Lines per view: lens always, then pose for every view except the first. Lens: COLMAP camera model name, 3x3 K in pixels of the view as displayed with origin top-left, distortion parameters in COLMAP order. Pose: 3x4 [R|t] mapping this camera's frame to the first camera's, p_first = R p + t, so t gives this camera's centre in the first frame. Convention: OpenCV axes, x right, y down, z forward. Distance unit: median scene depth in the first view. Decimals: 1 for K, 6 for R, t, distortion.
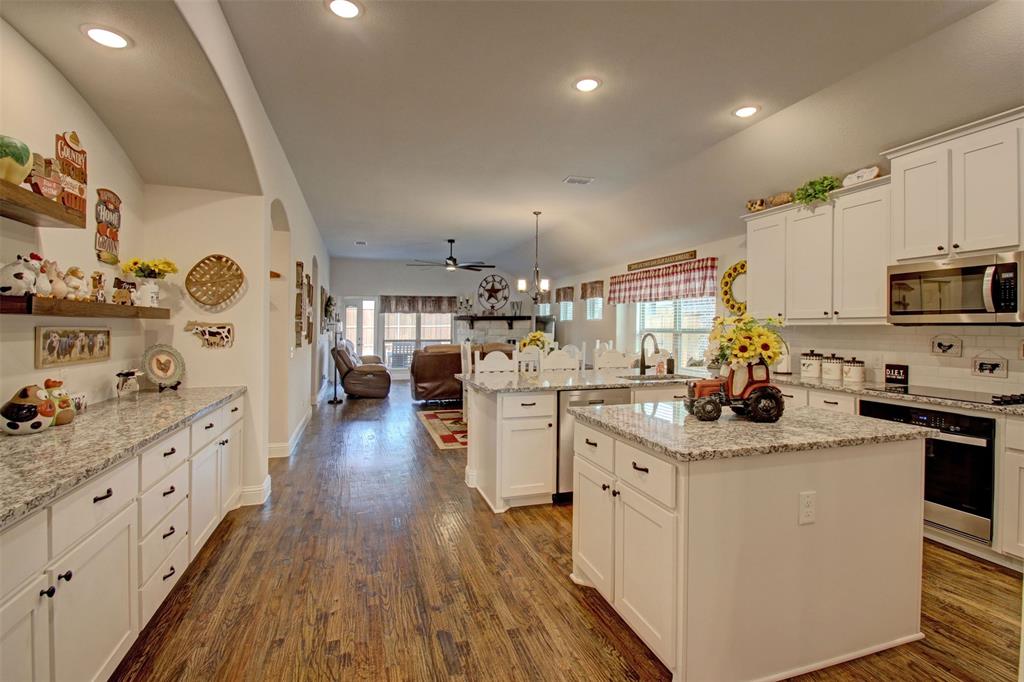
lens RADIAL K [[479.7, 0, 516.9], [0, 479.7, 337.7], [0, 0, 1]] dist [0.000214, -0.000765]
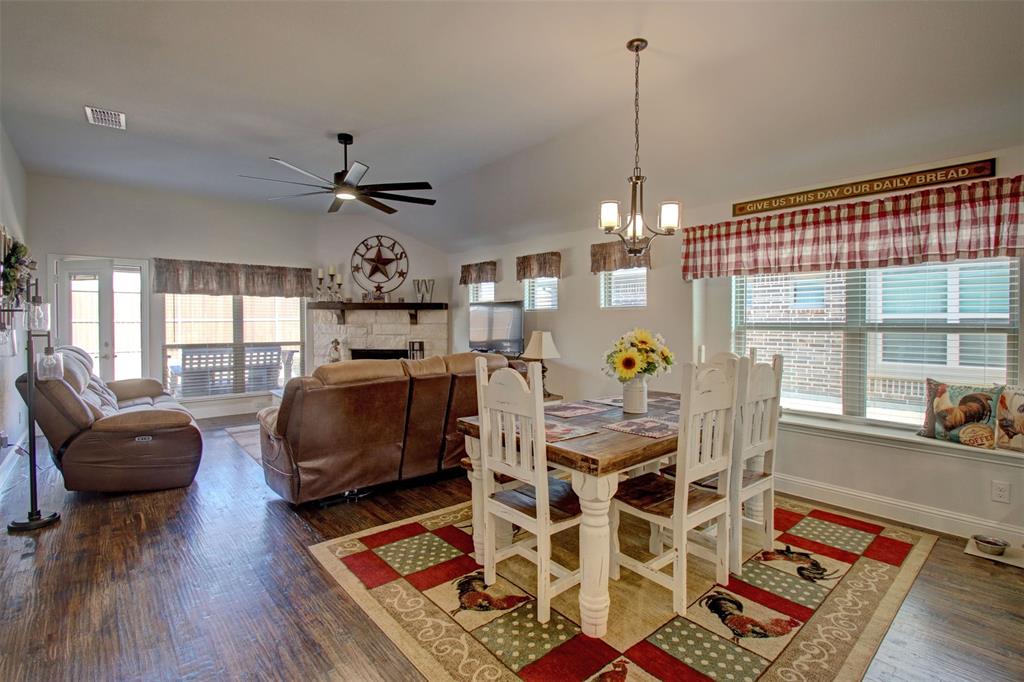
lens RADIAL K [[479.7, 0, 516.9], [0, 479.7, 337.7], [0, 0, 1]] dist [0.000214, -0.000765]
pose [[0.921316, -0.011542, 0.388643, -0.147449], [0.007796, 0.999907, 0.011213, -0.007304], [-0.388737, -0.007301, 0.921320, 0.431153]]
